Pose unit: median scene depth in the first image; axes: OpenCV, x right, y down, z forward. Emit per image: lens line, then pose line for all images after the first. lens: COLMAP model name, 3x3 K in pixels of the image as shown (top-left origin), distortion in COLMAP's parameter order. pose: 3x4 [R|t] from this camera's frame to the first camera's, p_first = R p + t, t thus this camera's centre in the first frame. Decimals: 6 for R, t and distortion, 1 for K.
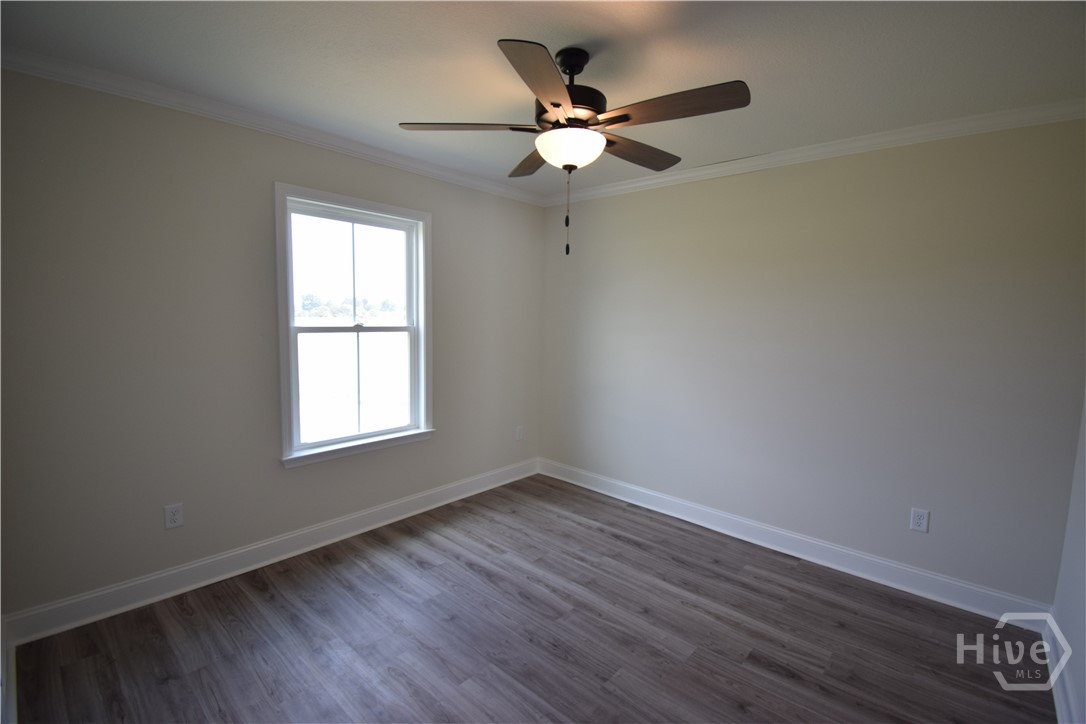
lens RADIAL K [[483.6, 0, 543.0], [0, 483.6, 362.0], [0, 0, 1]] dist [0.017741, -0.023637]
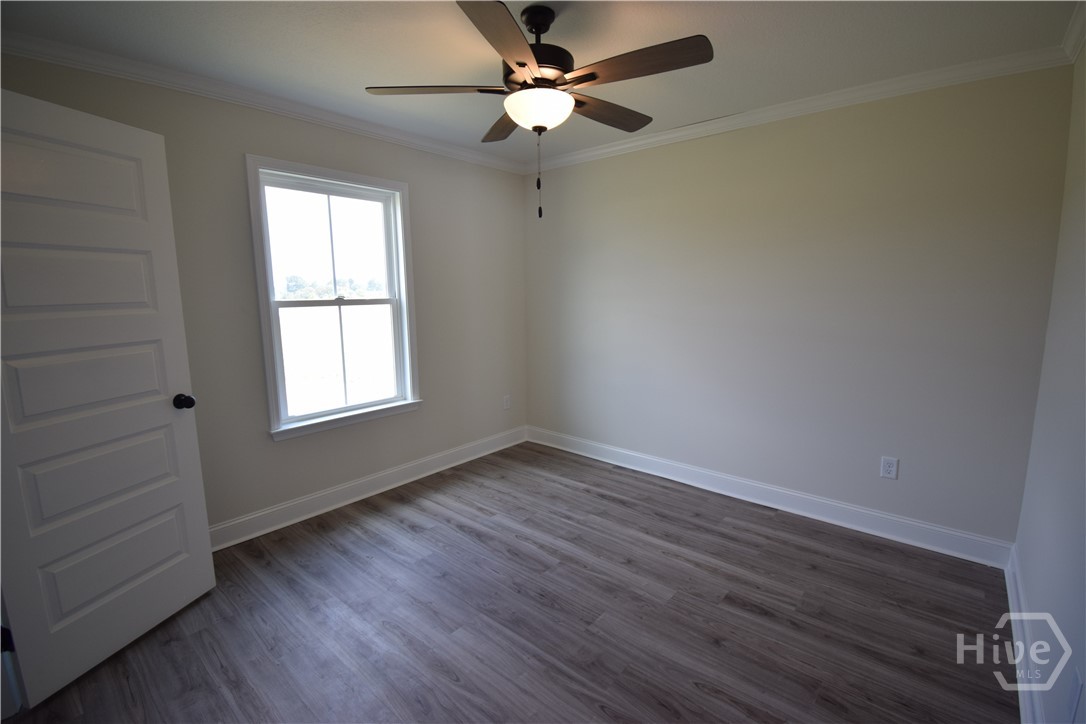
lens RADIAL K [[483.6, 0, 543.0], [0, 483.6, 362.0], [0, 0, 1]] dist [0.017741, -0.023637]
pose [[0.999270, -0.033815, 0.017797, 0.025216], [0.032832, 0.998060, 0.052897, 0.023624], [-0.019551, -0.052274, 0.998441, -0.023899]]
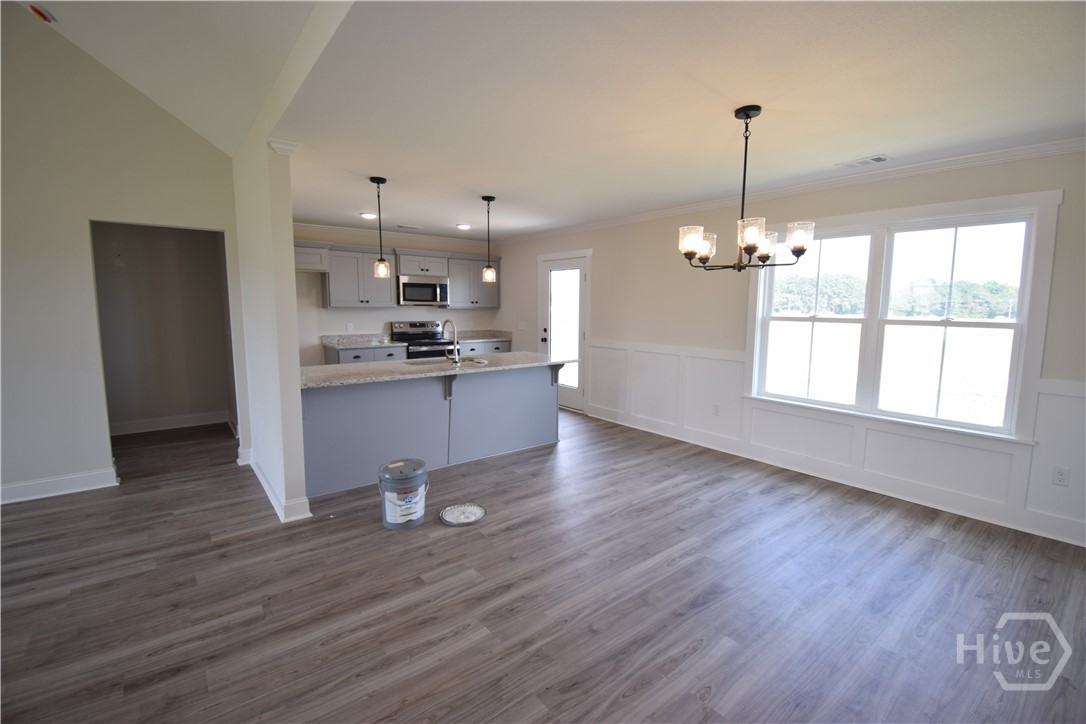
lens RADIAL K [[488.0, 0, 545.0], [0, 488.0, 358.4], [0, 0, 1]] dist [0.018200, -0.025204]
pose [[-0.167283, 0.092109, -0.981597, 1.308585], [-0.099306, 0.988989, 0.109727, -0.031970], [0.980895, 0.115834, -0.156294, 0.437507]]
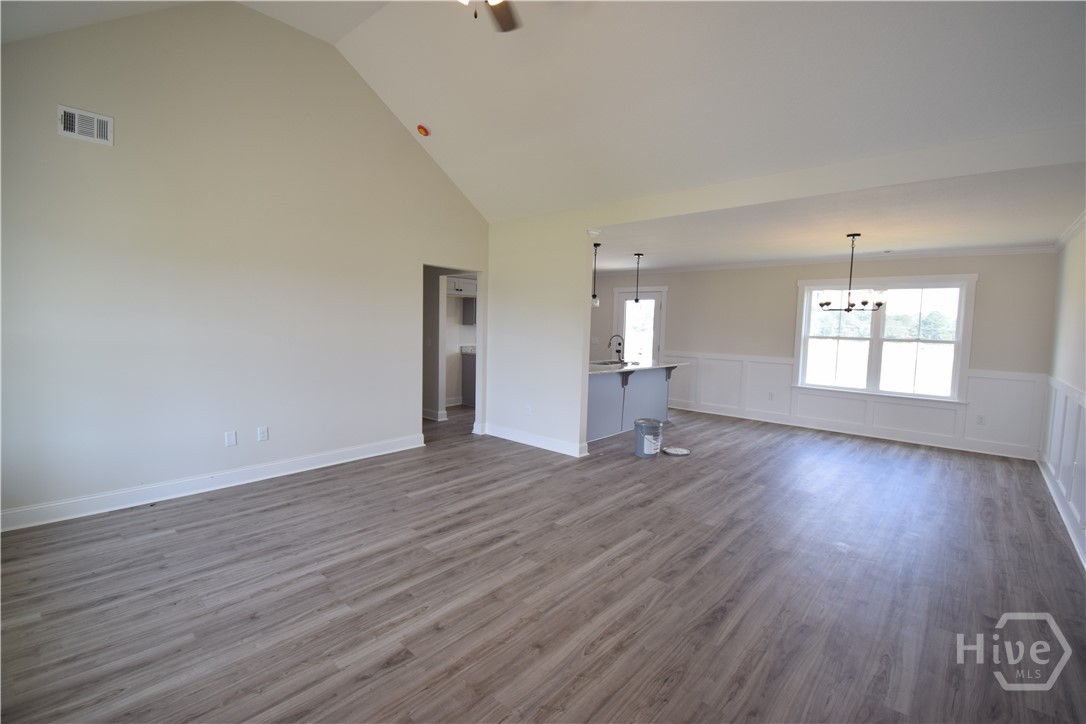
lens RADIAL K [[483.6, 0, 543.0], [0, 483.6, 362.0], [0, 0, 1]] dist [0.017741, -0.023637]
pose [[-0.000962, 0.062786, -0.998027, 2.450993], [-0.116299, 0.991248, 0.062471, 0.110954], [0.993214, 0.116130, 0.006348, -0.819487]]
